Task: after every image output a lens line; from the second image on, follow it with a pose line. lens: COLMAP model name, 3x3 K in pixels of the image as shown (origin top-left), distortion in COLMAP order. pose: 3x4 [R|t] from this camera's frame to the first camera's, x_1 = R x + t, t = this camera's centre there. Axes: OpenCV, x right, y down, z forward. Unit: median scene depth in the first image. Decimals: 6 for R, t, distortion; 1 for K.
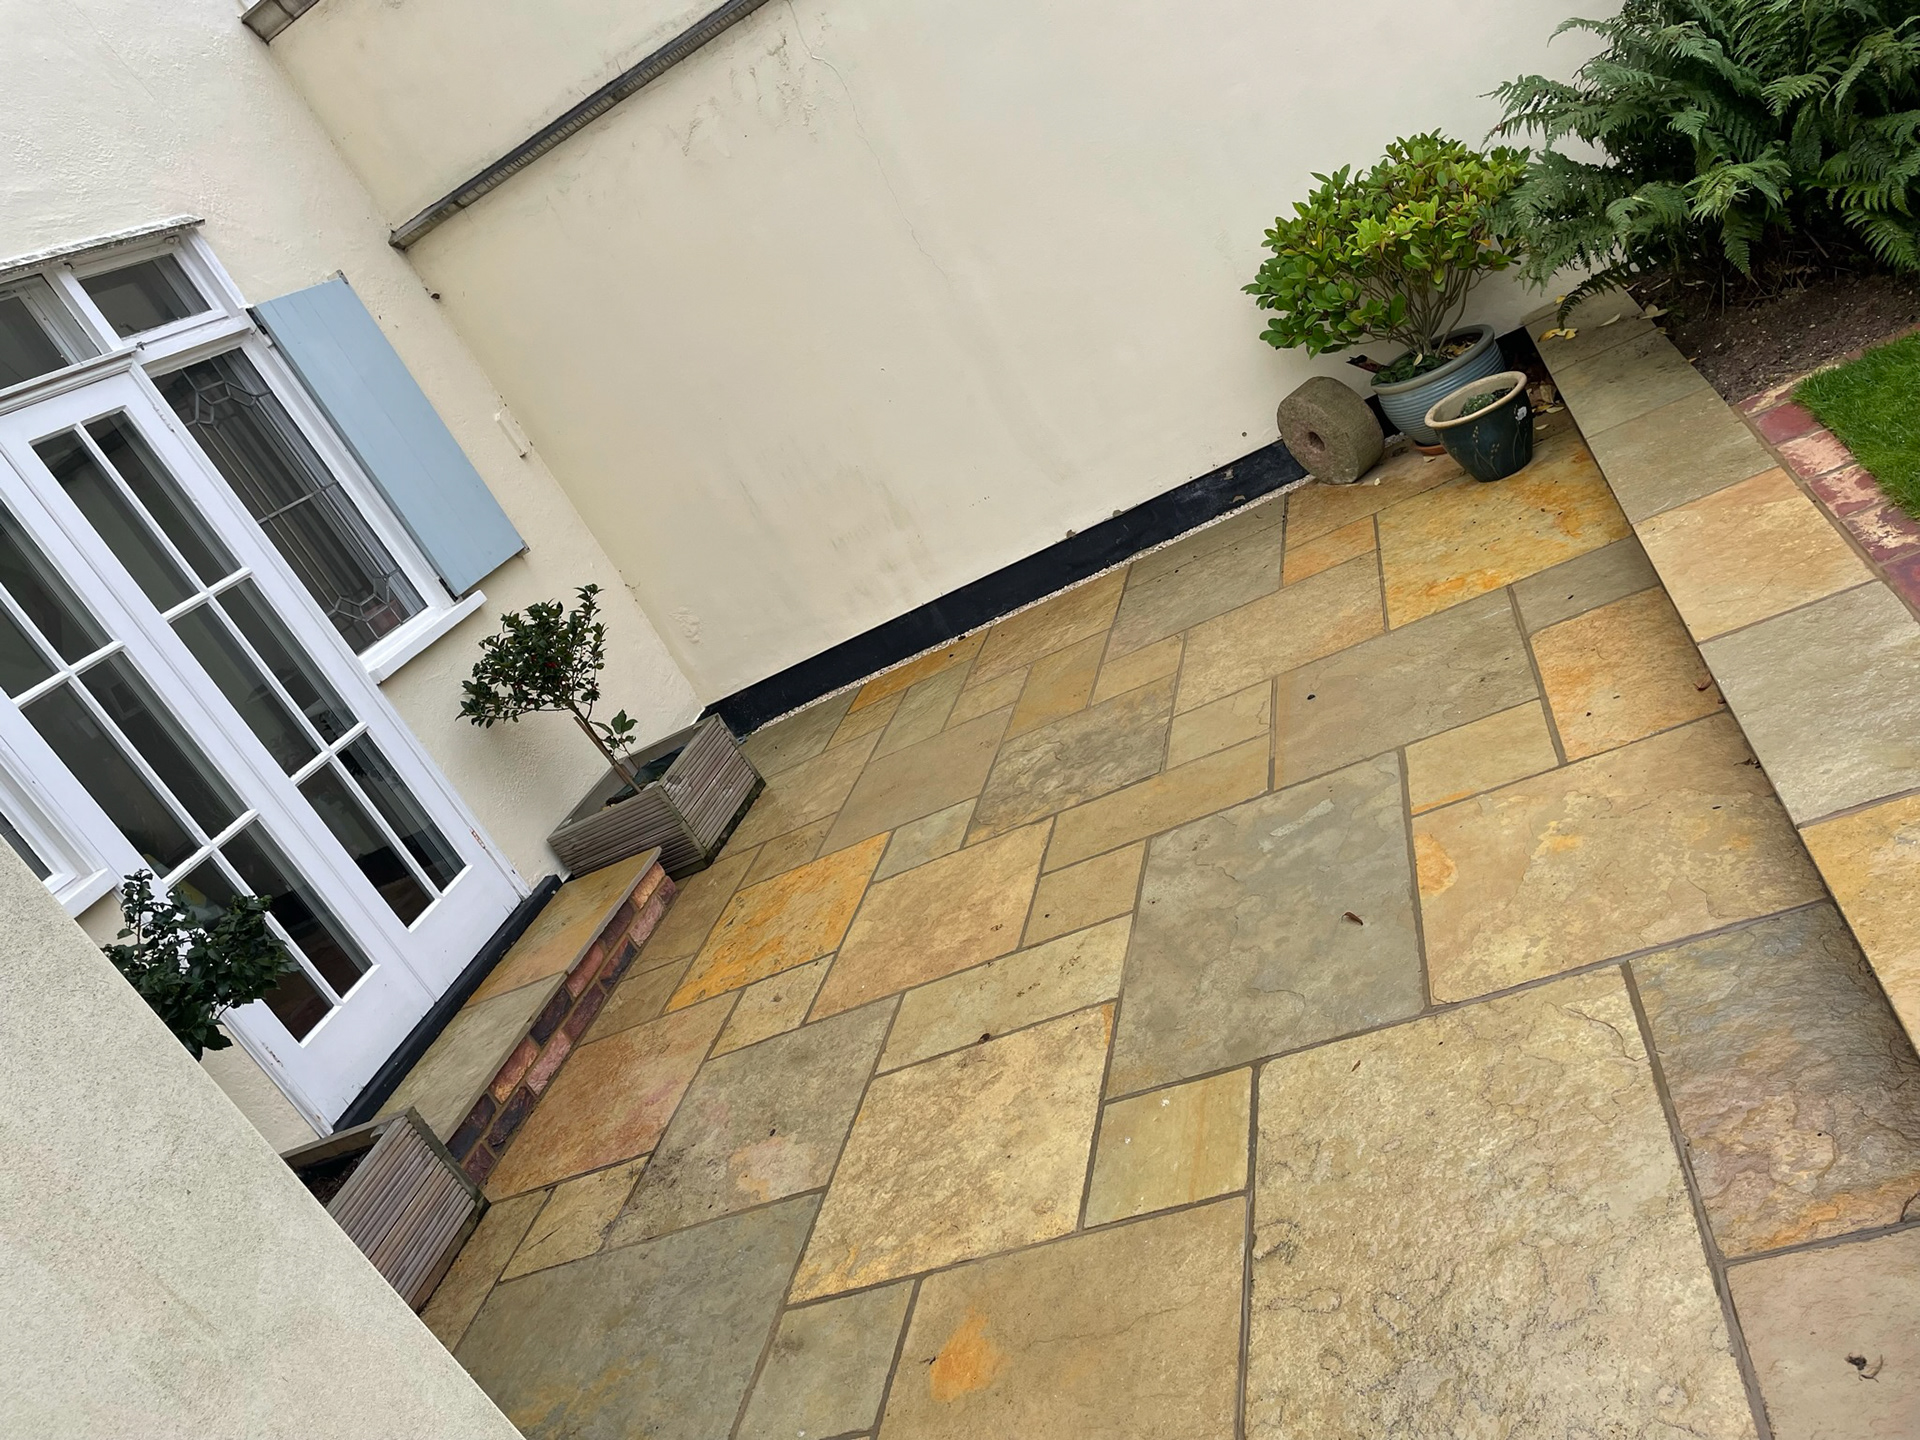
lens RADIAL K [[1437.5, 0, 942.8], [0, 1437.5, 693.0], [0, 0, 1]] dist [0.090785, -0.115696]
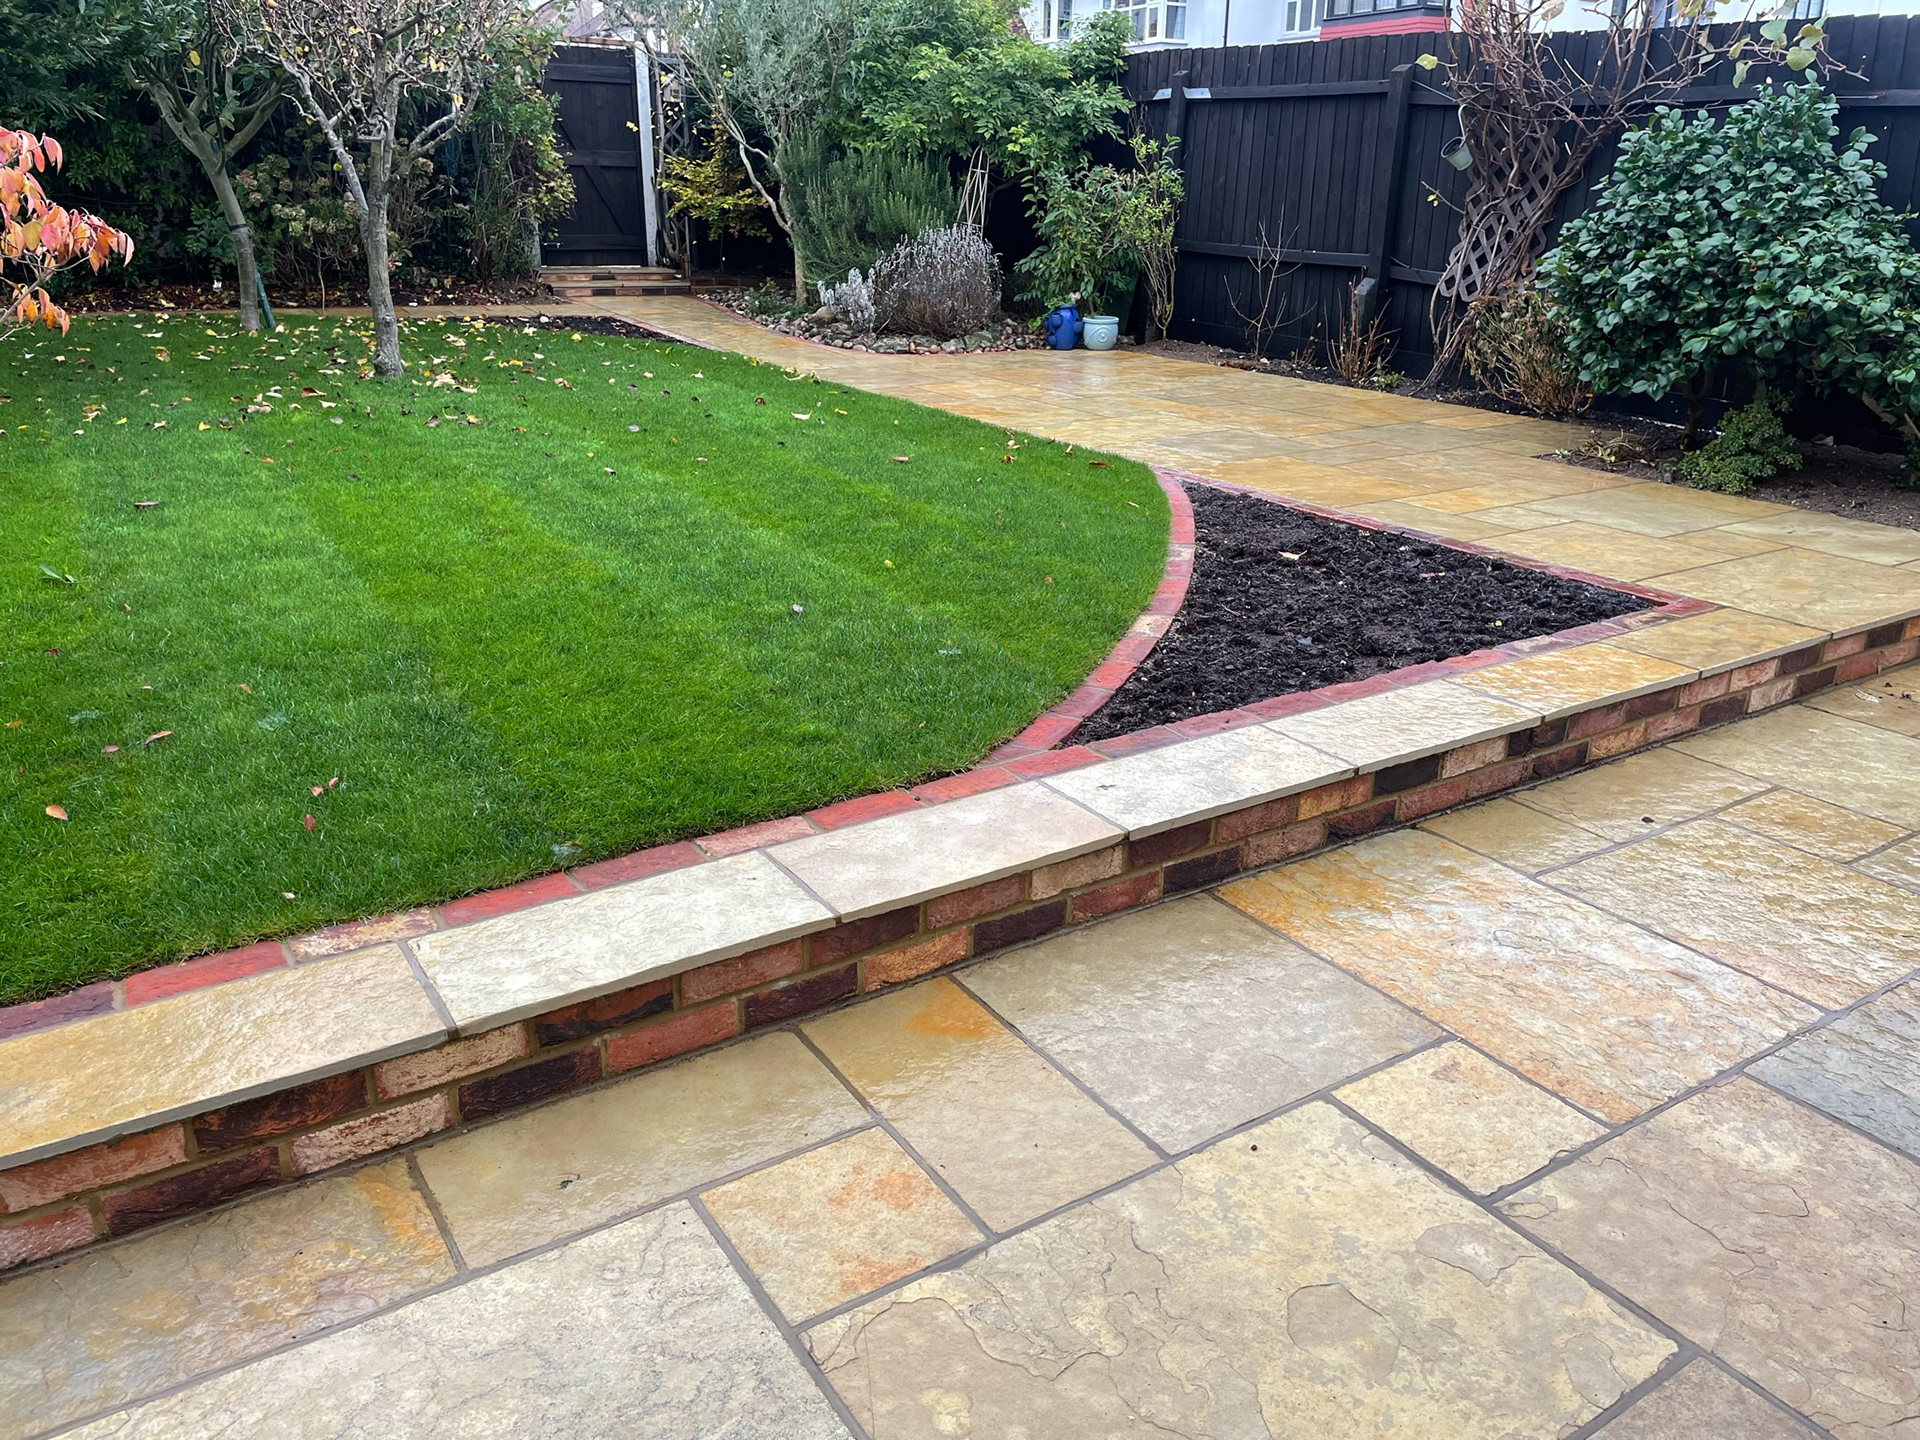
lens RADIAL K [[1437.5, 0, 977.6], [0, 1437.5, 707.0], [0, 0, 1]] dist [0.090785, -0.115696]
pose [[-0.655761, 0.258493, 0.709337, -0.289179], [0.560114, 0.796556, 0.227533, 0.014170], [-0.506211, 0.546517, -0.667135, 0.650778]]
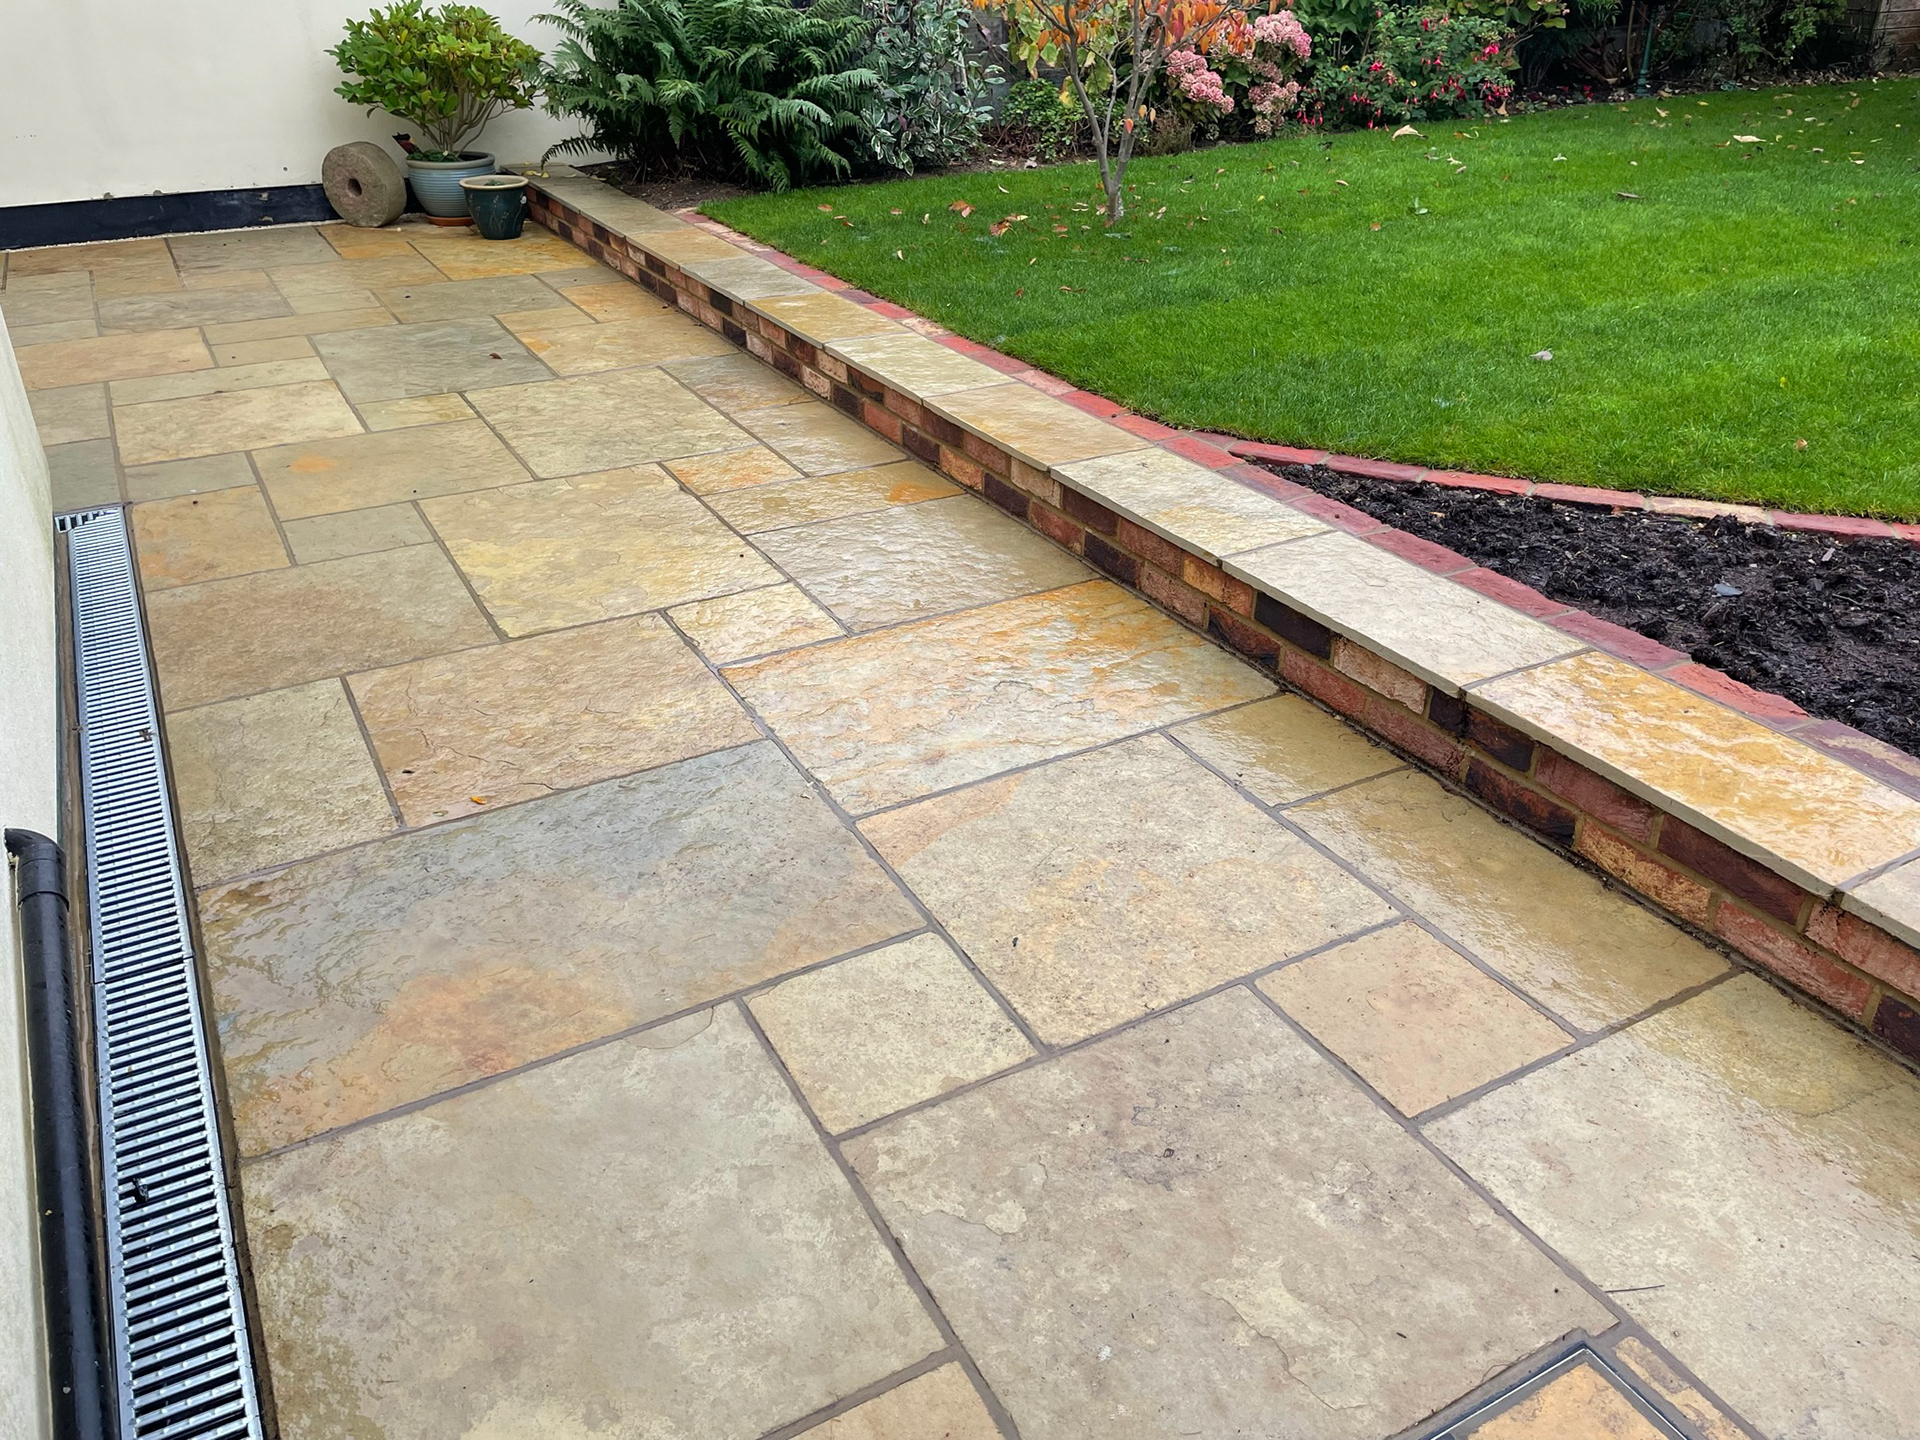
lens RADIAL K [[1437.5, 0, 964.9], [0, 1437.5, 709.2], [0, 0, 1]] dist [0.090785, -0.115696]
pose [[0.625737, 0.147052, 0.766048, -0.496359], [-0.100851, 0.989078, -0.107486, 0.549512], [-0.773487, -0.009999, 0.633733, -0.419321]]
